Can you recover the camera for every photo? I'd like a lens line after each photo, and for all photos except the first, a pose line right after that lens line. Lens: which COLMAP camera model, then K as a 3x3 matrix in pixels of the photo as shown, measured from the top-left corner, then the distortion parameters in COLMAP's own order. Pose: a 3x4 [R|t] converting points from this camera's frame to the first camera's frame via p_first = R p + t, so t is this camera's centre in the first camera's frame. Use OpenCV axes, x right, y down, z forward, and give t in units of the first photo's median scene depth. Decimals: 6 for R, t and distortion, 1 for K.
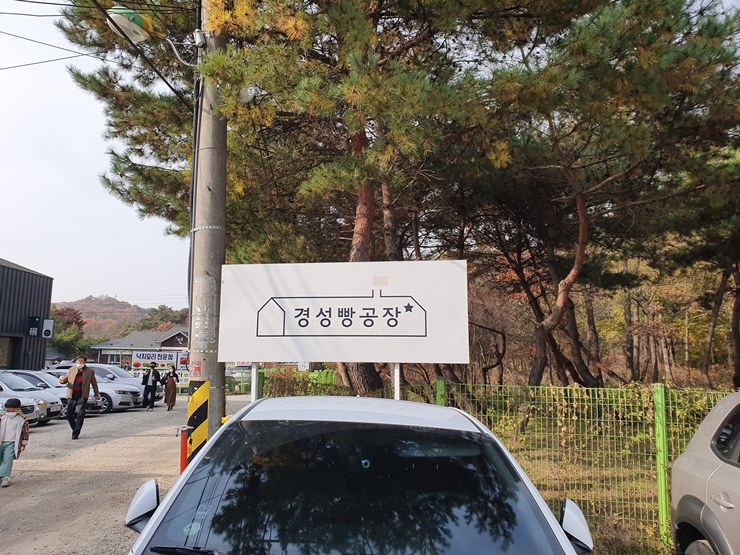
lens RADIAL K [[583.9, 0, 366.4], [0, 583.9, 274.1], [0, 0, 1]] dist [0.005477, 0.024340]
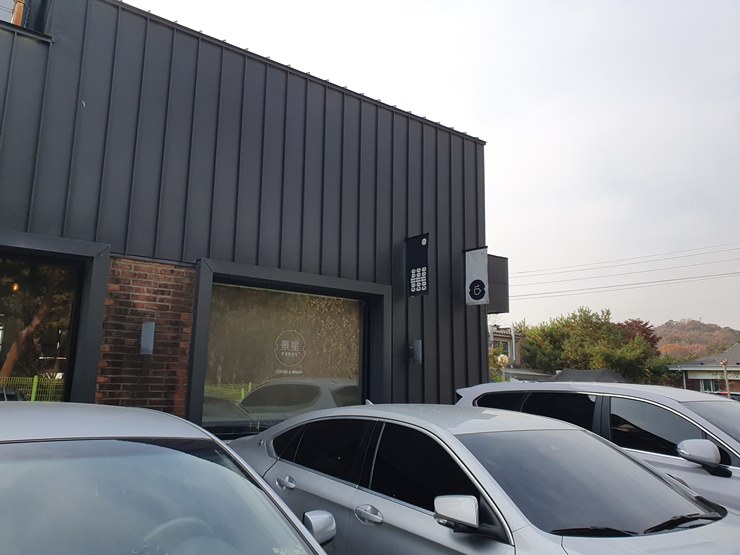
lens RADIAL K [[583.9, 0, 367.2], [0, 583.9, 275.9], [0, 0, 1]] dist [0.005477, 0.024340]
pose [[0.602308, -0.147044, -0.784604, -0.142596], [0.108529, 0.988846, -0.102008, 0.051739], [0.790851, -0.023713, 0.611549, 0.329097]]
